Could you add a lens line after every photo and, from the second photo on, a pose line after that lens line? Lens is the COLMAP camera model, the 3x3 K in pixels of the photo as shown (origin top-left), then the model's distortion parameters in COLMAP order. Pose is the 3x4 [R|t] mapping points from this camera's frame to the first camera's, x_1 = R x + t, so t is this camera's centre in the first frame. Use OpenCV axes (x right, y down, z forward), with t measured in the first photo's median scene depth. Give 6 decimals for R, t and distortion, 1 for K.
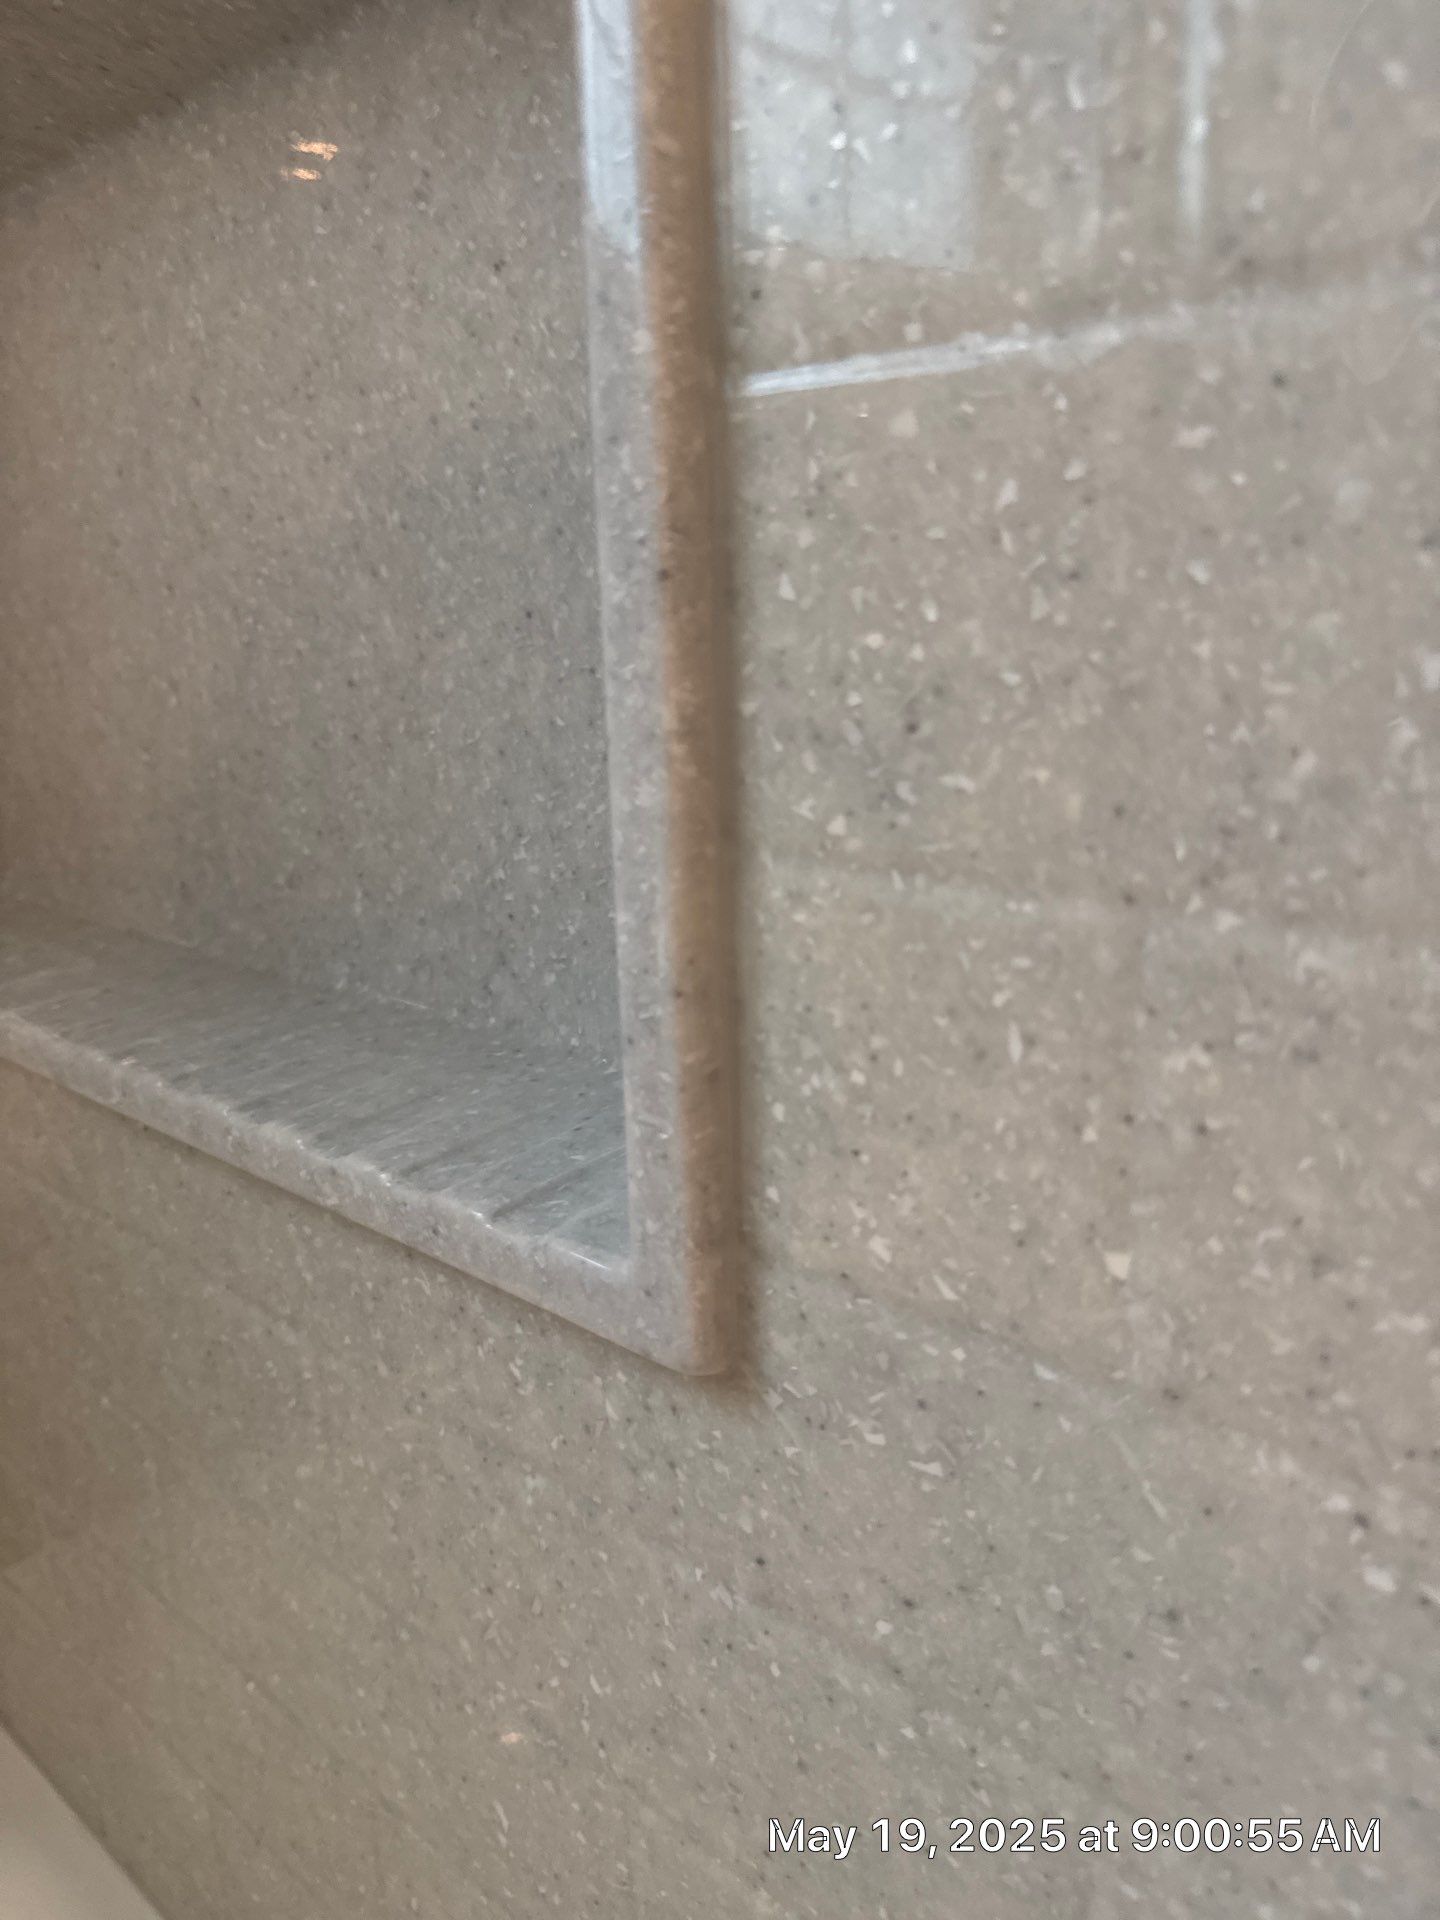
lens RADIAL K [[1349.2, 0, 695.3], [0, 1349.2, 940.0], [0, 0, 1]] dist [0.166404, -0.379587]
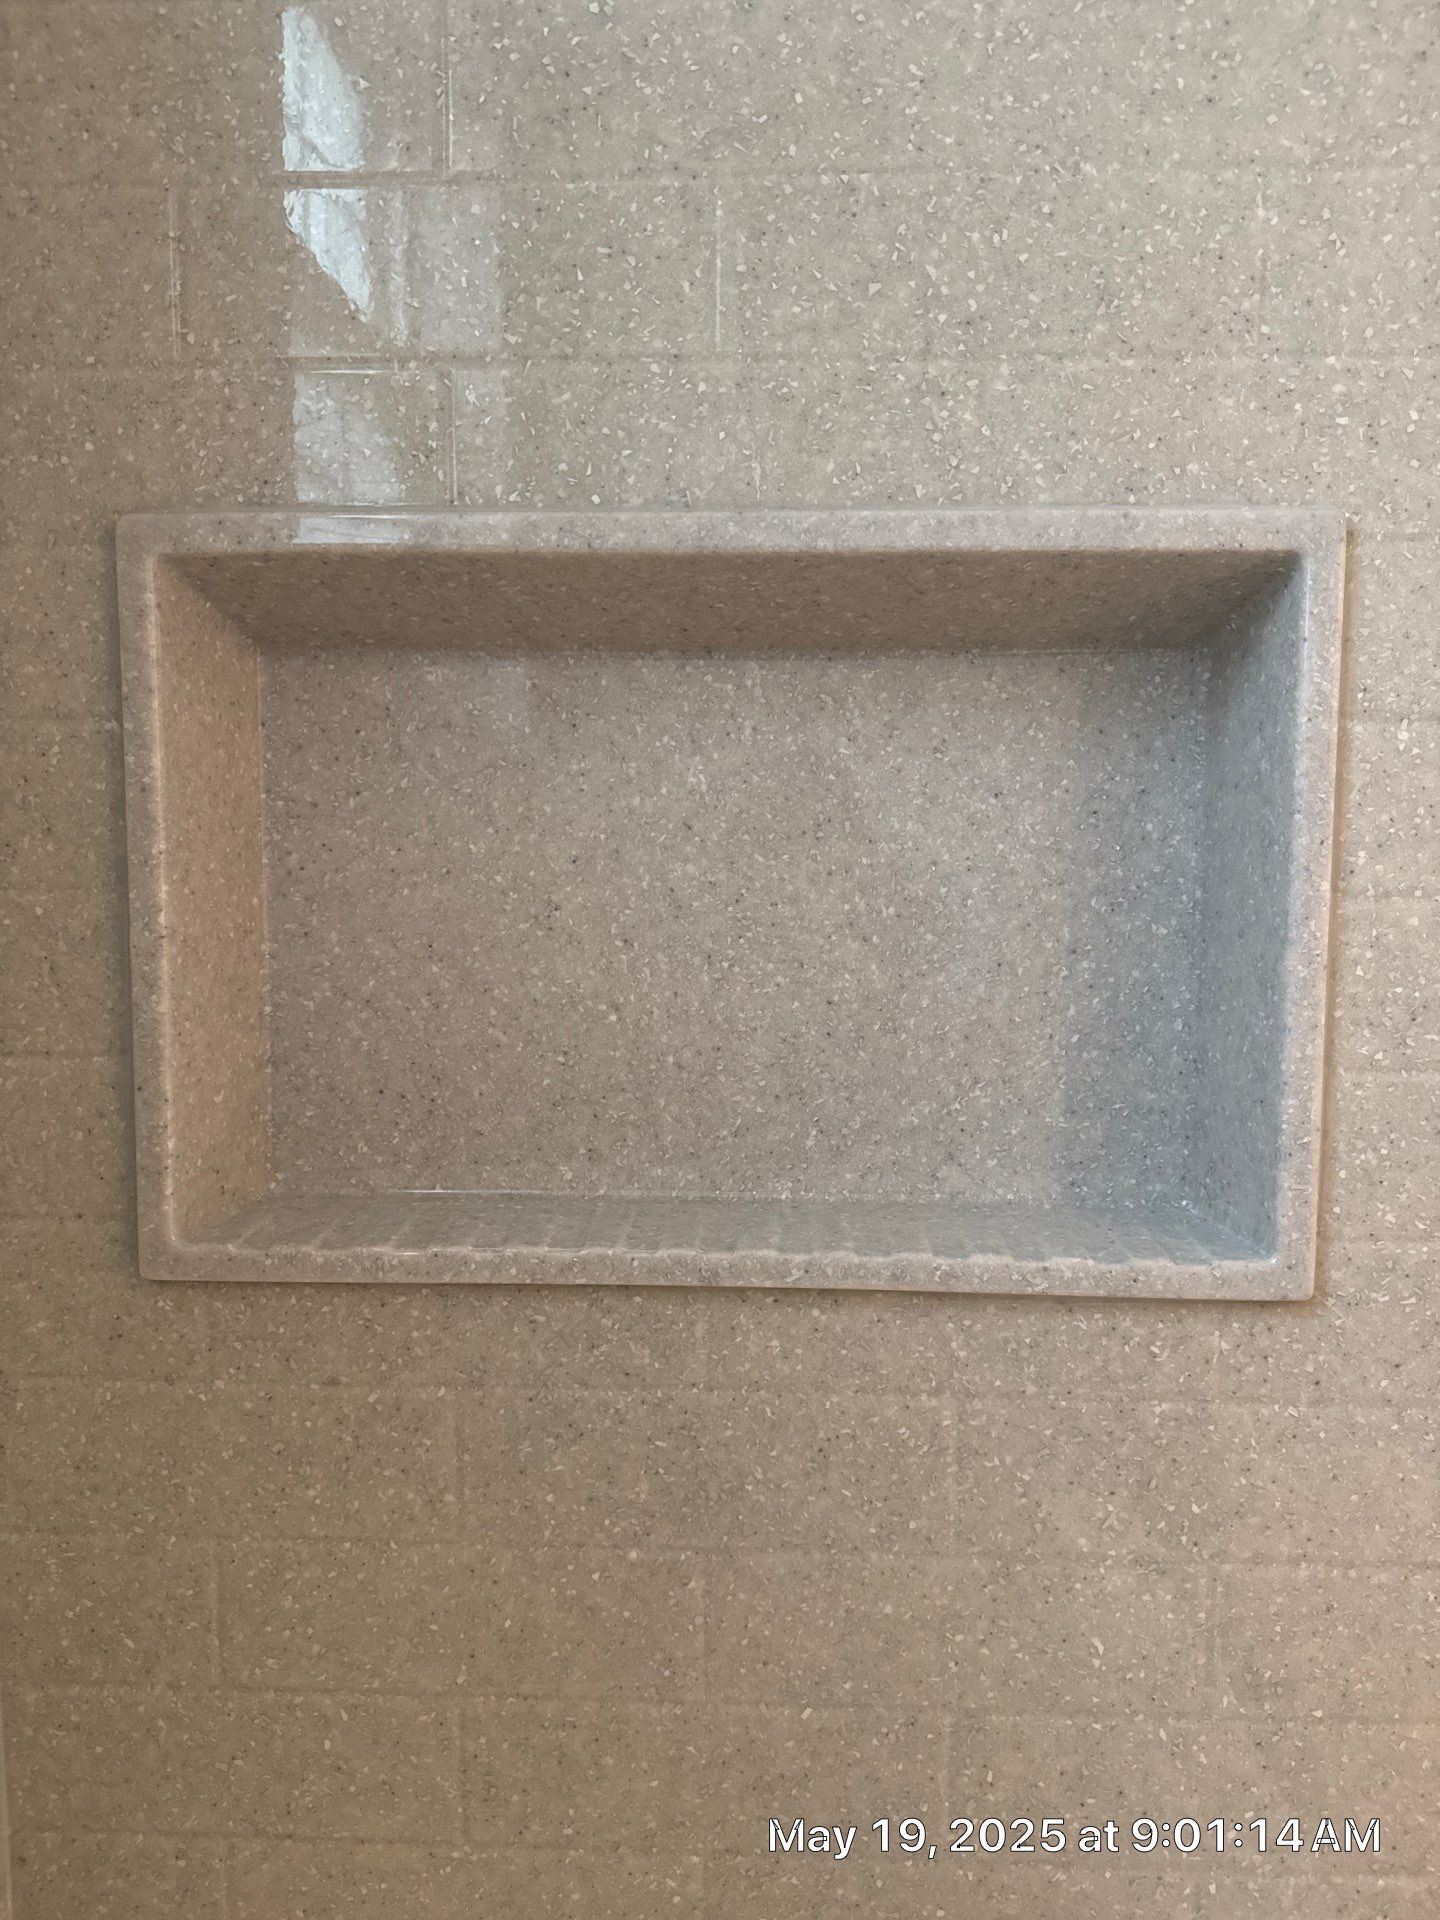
lens RADIAL K [[1276.0, 0, 720.0], [0, 1276.0, 960.0], [0, 0, 1]] dist [0.127656, -0.184965]
pose [[0.770076, -0.022286, 0.637563, -1.703962], [0.131200, 0.983559, -0.124089, -0.081923], [-0.624315, 0.179206, 0.760339, -0.125612]]
